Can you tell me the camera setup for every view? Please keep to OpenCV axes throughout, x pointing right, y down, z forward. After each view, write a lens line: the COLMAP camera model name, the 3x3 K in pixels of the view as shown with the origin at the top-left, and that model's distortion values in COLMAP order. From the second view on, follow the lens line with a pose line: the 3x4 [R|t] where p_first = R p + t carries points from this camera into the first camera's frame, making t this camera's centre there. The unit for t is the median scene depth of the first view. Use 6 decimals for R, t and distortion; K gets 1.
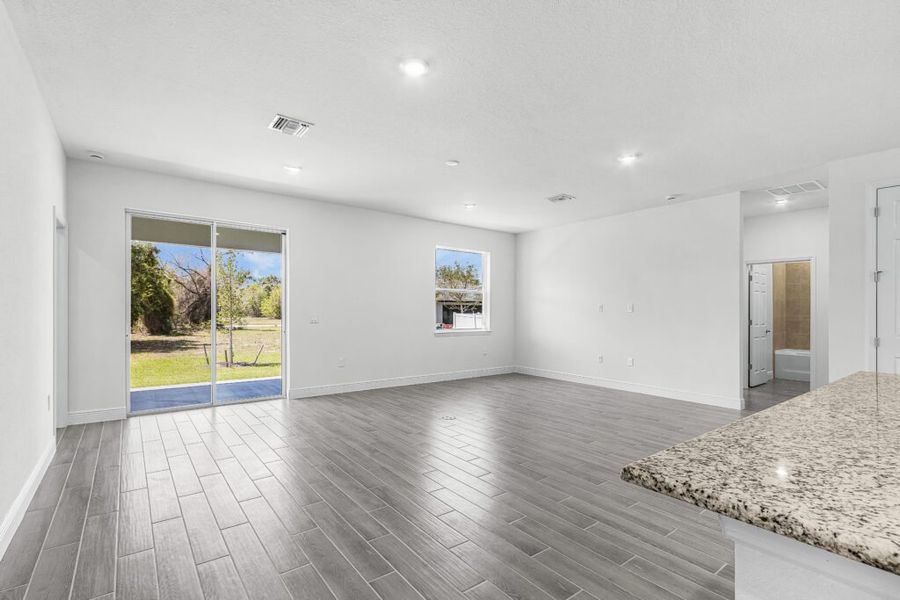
lens RADIAL K [[423.5, 0, 432.3], [0, 423.5, 309.3], [0, 0, 1]] dist [-0.001496, -0.000276]
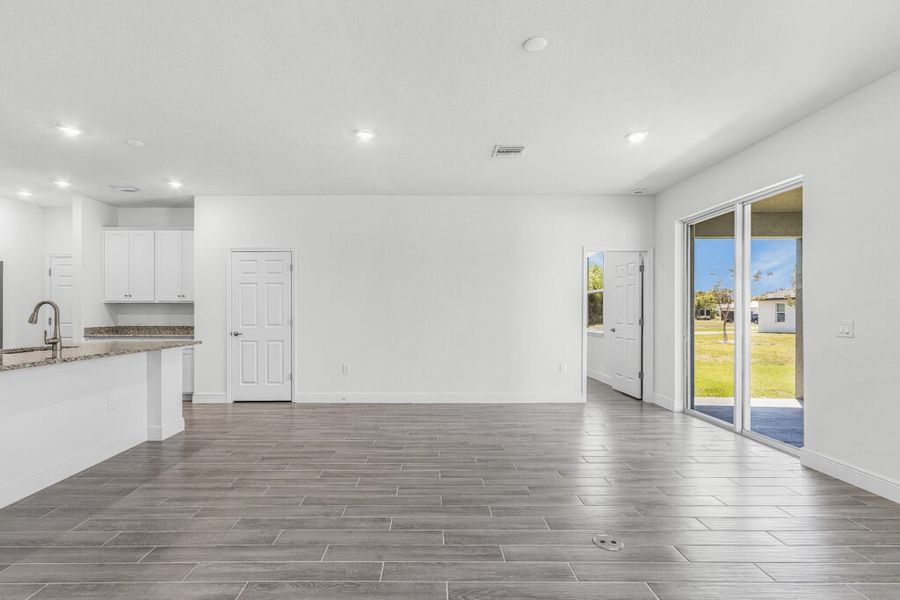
lens RADIAL K [[423.5, 0, 432.3], [0, 423.5, 309.3], [0, 0, 1]] dist [-0.001496, -0.000276]
pose [[-0.586809, -0.007273, -0.809692, 0.474518], [-0.006328, 0.999970, -0.004396, 0.003099], [0.809700, 0.002544, -0.586838, 1.003730]]
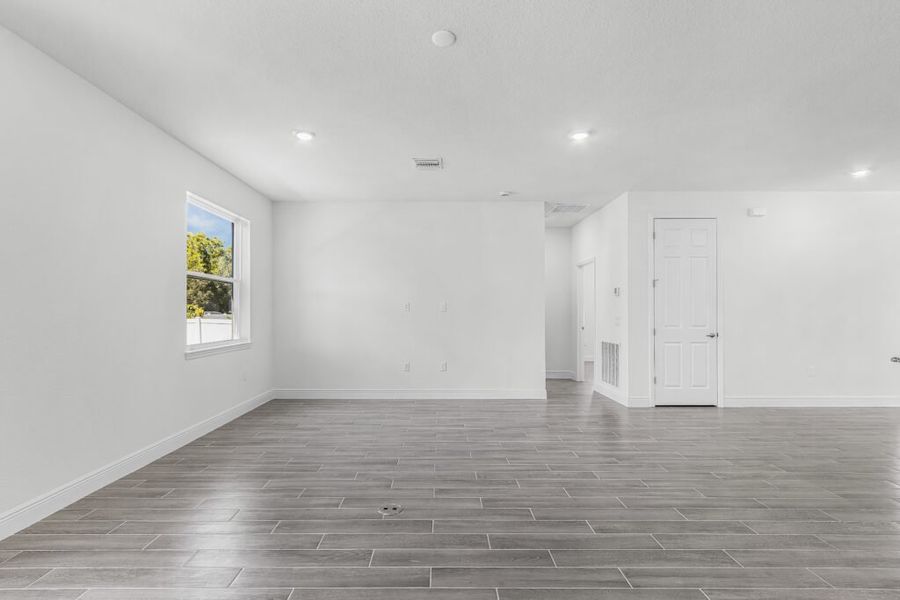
lens RADIAL K [[418.8, 0, 448.3], [0, 418.8, 305.8], [0, 0, 1]] dist [0.003136, 0.000005]
pose [[0.571535, 0.001272, 0.820577, -0.317285], [0.005725, 0.999968, -0.005538, -0.000936], [-0.820558, 0.007864, 0.571509, 0.571134]]
